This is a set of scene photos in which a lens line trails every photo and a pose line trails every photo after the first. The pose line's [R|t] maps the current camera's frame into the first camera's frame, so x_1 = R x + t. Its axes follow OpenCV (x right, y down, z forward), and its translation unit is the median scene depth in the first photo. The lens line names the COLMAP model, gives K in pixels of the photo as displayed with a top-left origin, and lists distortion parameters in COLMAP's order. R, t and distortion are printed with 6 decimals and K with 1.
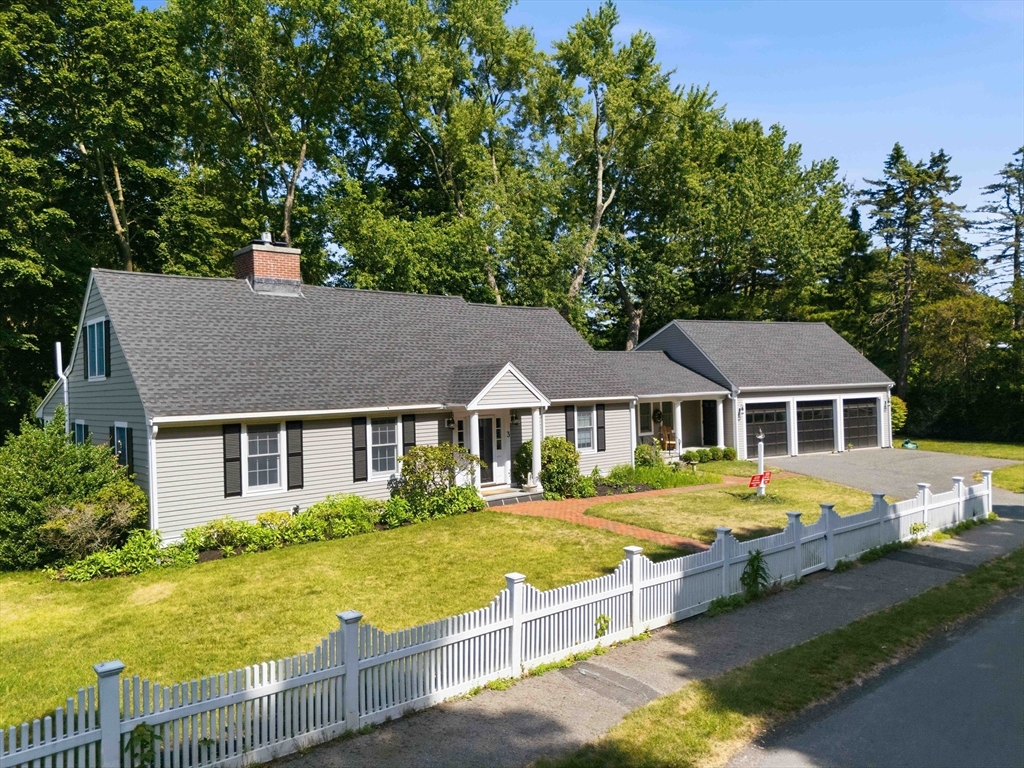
lens RADIAL K [[738.1, 0, 517.4], [0, 738.1, 378.5], [0, 0, 1]] dist [0.050831, -0.037018]
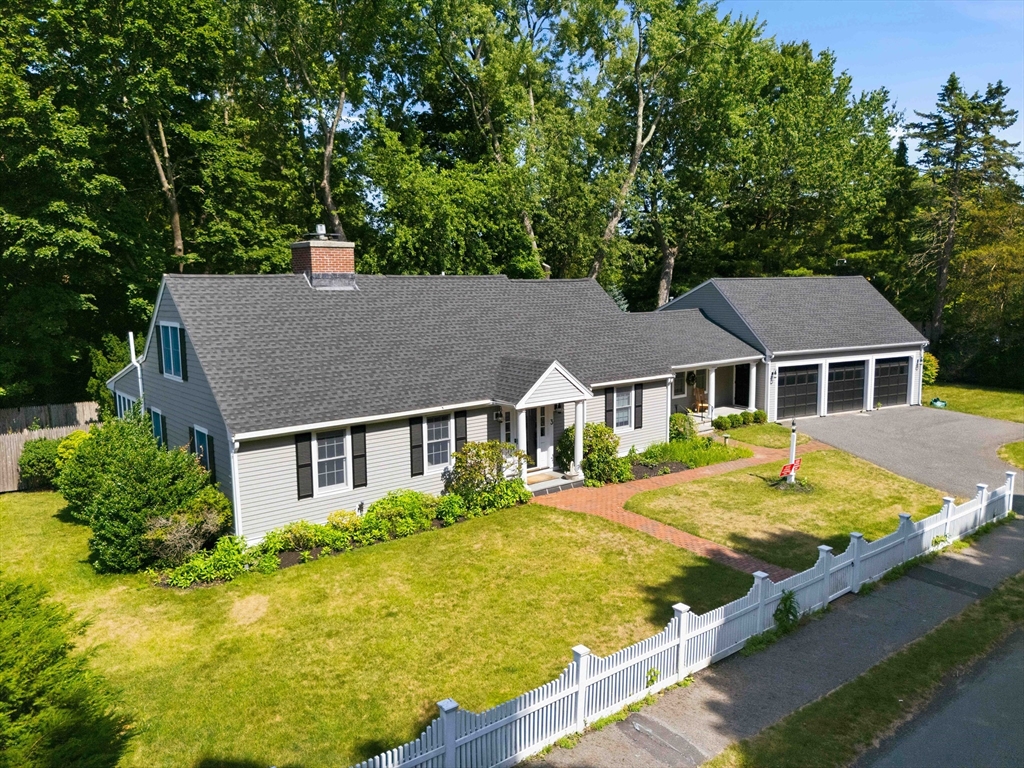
lens RADIAL K [[738.1, 0, 520.7], [0, 738.1, 378.3], [0, 0, 1]] dist [0.050831, -0.037018]
pose [[0.999492, 0.017992, -0.026306, -0.030315], [-0.014401, 0.991303, 0.130809, -0.123538], [0.028431, -0.130364, 0.991059, -0.037640]]
